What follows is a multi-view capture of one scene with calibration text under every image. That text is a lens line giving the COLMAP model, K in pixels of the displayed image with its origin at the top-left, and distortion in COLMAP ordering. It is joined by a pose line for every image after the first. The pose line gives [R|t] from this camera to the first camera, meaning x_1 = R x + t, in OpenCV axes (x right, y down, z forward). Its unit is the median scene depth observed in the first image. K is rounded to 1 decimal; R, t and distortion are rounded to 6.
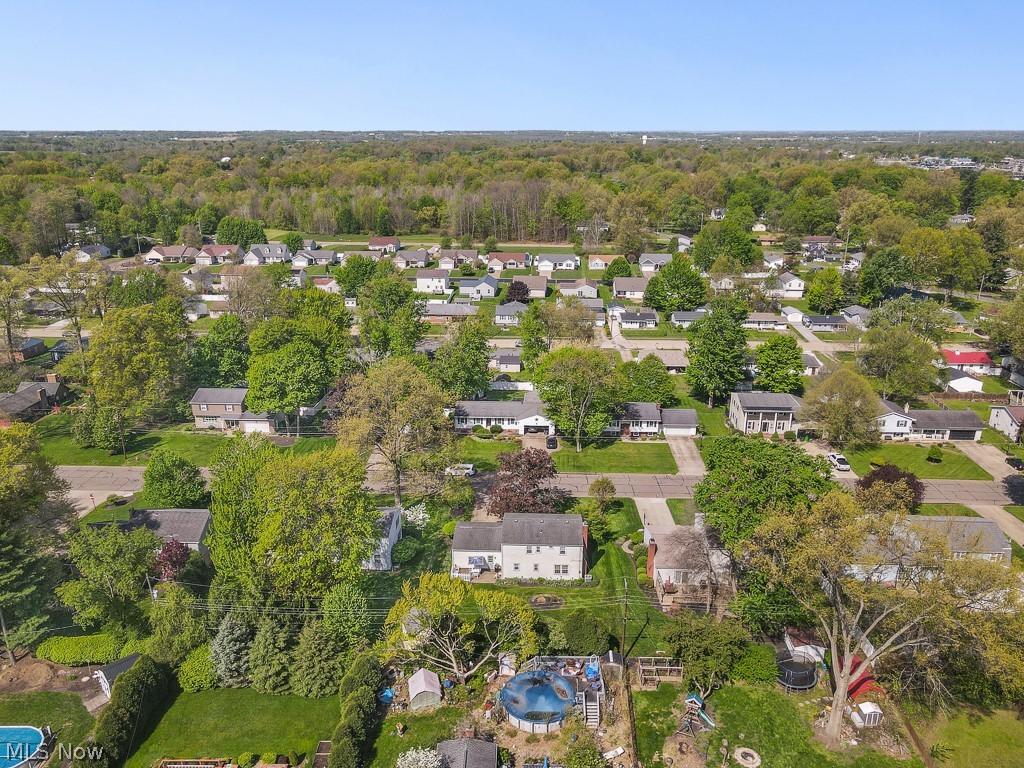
lens RADIAL K [[758.0, 0, 512.0], [0, 758.0, 384.0], [0, 0, 1]] dist [-0.003035, 0.044307]
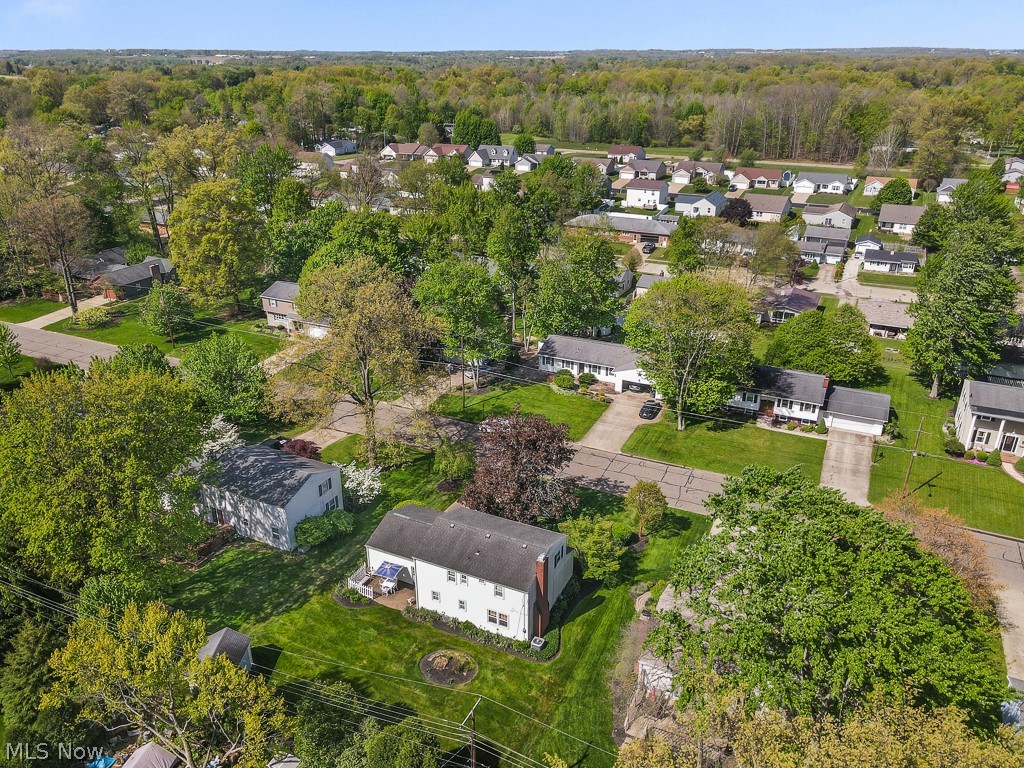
lens RADIAL K [[758.0, 0, 512.0], [0, 758.0, 384.0], [0, 0, 1]] dist [-0.003035, 0.044307]
pose [[0.921521, 0.156429, -0.355429, 0.162150], [-0.122656, 0.985671, 0.115796, -0.011295], [0.368450, -0.063114, 0.927503, 0.266919]]
